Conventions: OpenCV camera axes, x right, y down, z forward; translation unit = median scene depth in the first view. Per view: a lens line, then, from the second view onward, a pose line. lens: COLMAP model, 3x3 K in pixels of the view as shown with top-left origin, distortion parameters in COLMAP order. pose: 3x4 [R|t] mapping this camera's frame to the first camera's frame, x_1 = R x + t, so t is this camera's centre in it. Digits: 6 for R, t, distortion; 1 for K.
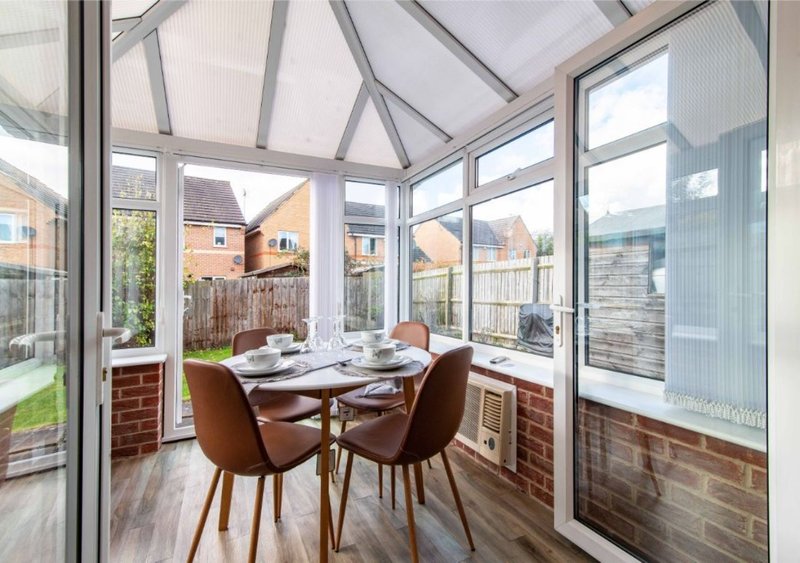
lens RADIAL K [[367.0, 0, 403.4], [0, 367.0, 277.7], [0, 0, 1]] dist [0.010083, -0.000342]
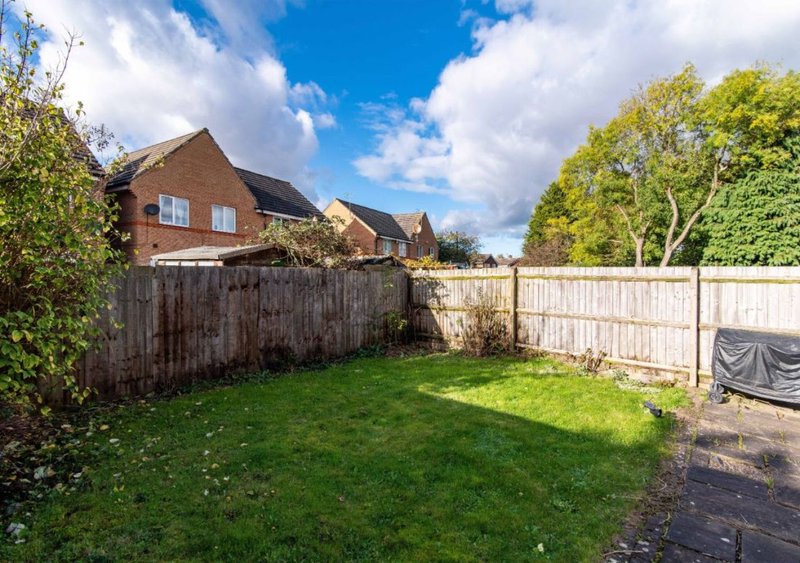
lens RADIAL K [[367.0, 0, 403.4], [0, 367.0, 277.7], [0, 0, 1]] dist [0.010083, -0.000342]
pose [[0.926087, 0.049752, 0.374015, -0.377999], [-0.058775, 0.998190, 0.012751, -0.003403], [-0.372704, -0.033791, 0.927335, 0.355087]]
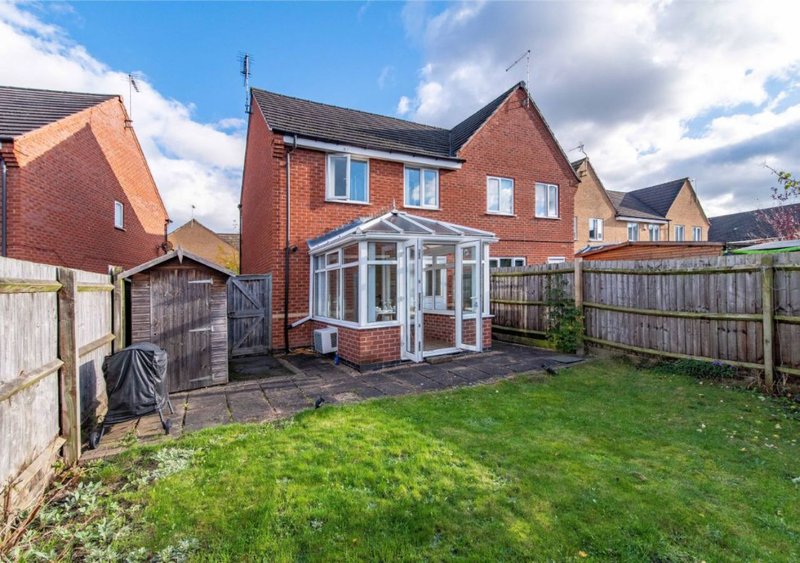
lens RADIAL K [[367.0, 0, 403.4], [0, 367.0, 277.7], [0, 0, 1]] dist [0.010083, -0.000342]
pose [[-0.997832, 0.055645, -0.035153, -0.061579], [0.057134, 0.997444, -0.042898, 0.004315], [0.032676, -0.044813, -0.998461, 1.069395]]
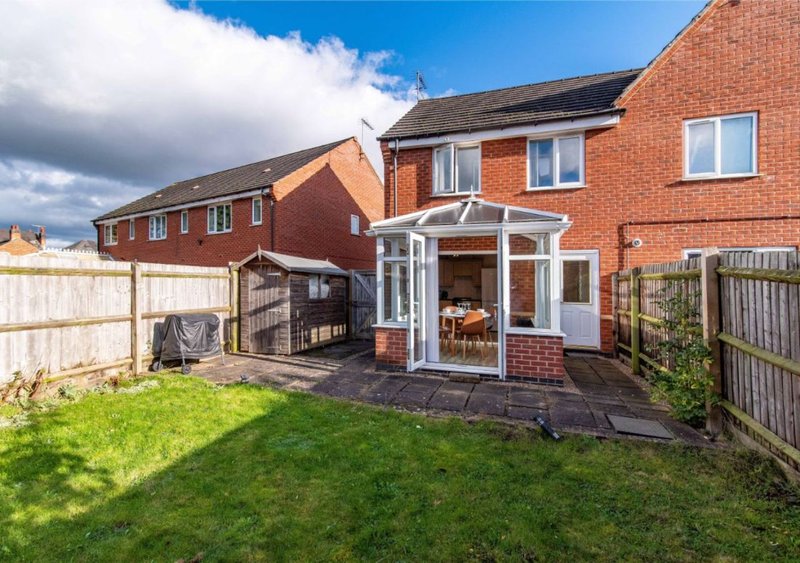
lens RADIAL K [[367.0, 0, 403.4], [0, 367.0, 277.7], [0, 0, 1]] dist [0.010083, -0.000342]
pose [[-0.715611, 0.023710, 0.698096, -0.491567], [-0.016531, 0.998569, -0.050861, 0.009503], [-0.698303, -0.047937, -0.714195, 0.841328]]
